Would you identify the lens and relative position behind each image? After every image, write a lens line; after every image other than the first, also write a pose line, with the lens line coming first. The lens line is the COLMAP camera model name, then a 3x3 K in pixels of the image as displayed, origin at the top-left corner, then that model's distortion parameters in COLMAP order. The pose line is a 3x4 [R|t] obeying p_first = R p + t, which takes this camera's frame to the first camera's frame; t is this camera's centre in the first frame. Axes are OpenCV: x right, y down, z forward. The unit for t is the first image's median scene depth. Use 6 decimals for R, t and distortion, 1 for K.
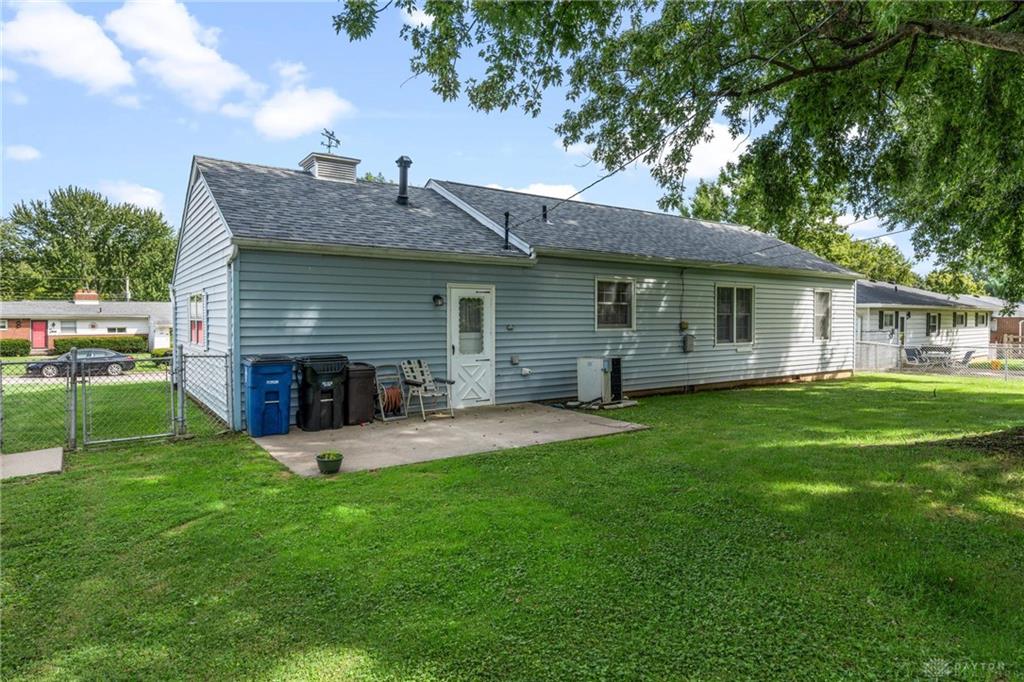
lens RADIAL K [[597.5, 0, 512.0], [0, 597.5, 341.0], [0, 0, 1]] dist [-0.001106, -0.000239]
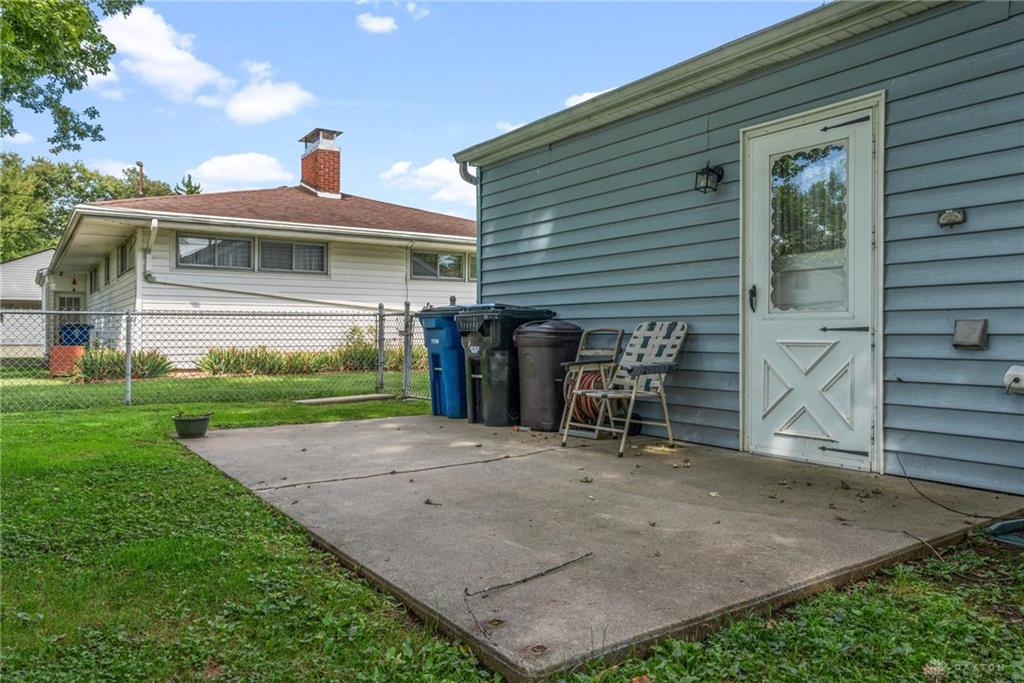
lens RADIAL K [[718.5, 0, 512.0], [0, 718.5, 341.5], [0, 0, 1]] dist [-0.002528, -0.001198]
pose [[-0.008564, 0.015961, -0.999836, 0.272699], [-0.029920, 0.999421, 0.016211, 0.029582], [0.999516, 0.030054, -0.008081, 0.635000]]
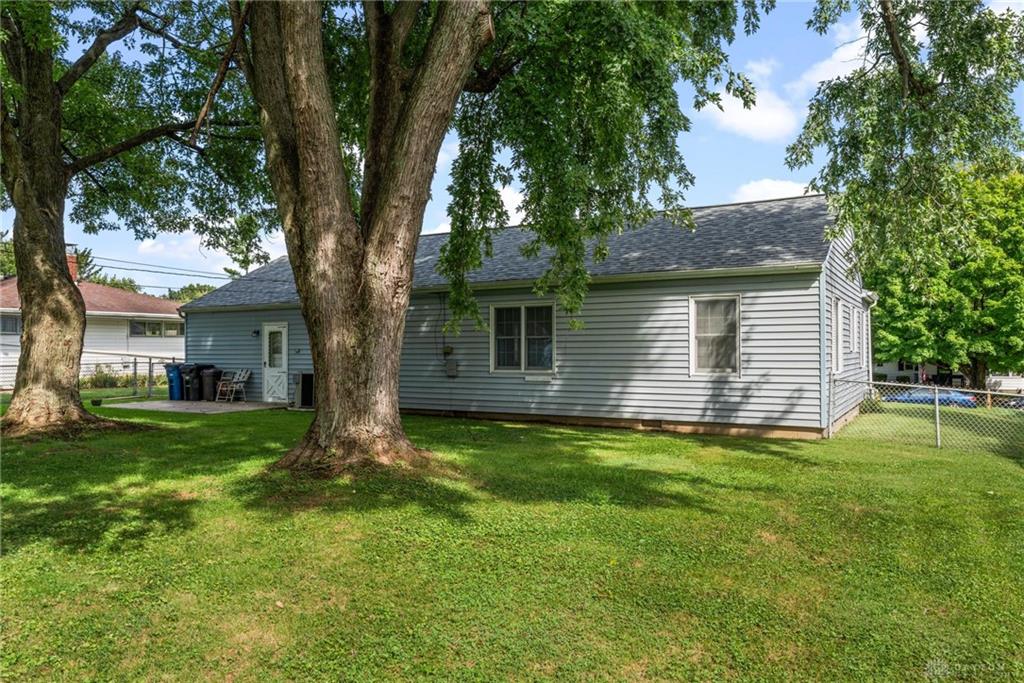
lens RADIAL K [[718.5, 0, 512.0], [0, 718.5, 341.5], [0, 0, 1]] dist [-0.002528, -0.001198]
pose [[0.422154, -0.004155, -0.906515, 1.425107], [-0.023260, 0.999611, -0.015414, -0.023791], [0.906226, 0.027593, 0.421893, 0.588152]]
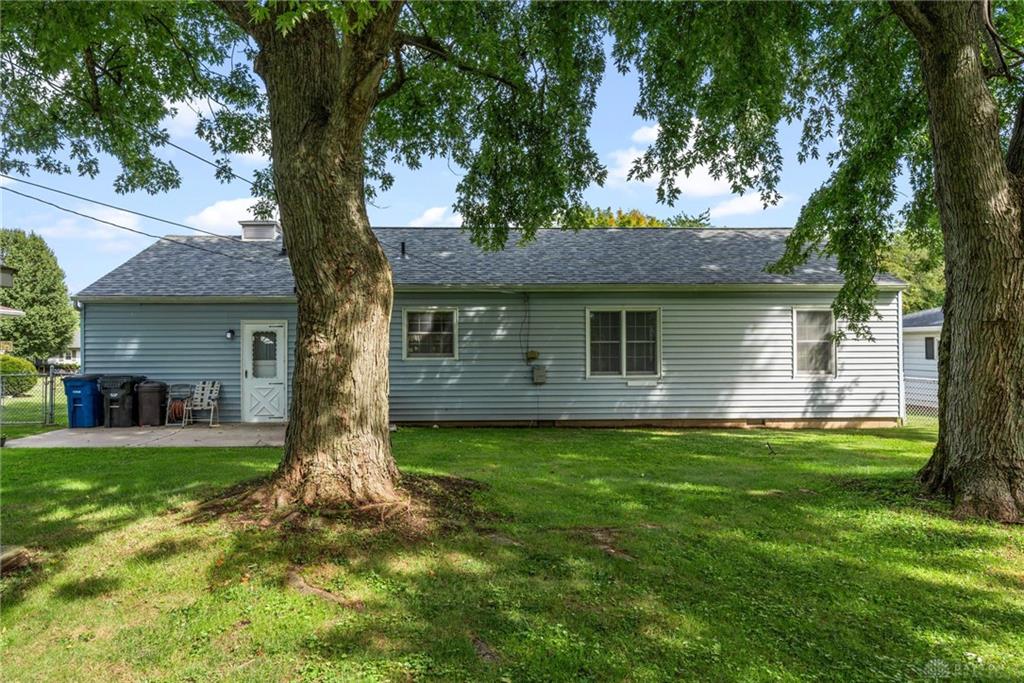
lens RADIAL K [[597.5, 0, 512.0], [0, 597.5, 341.5], [0, 0, 1]] dist [-0.001106, -0.000239]
pose [[0.831193, -0.000641, -0.555984, 0.776816], [-0.016846, 0.999511, -0.026337, -0.021707], [0.555729, 0.031257, 0.830776, 0.210053]]
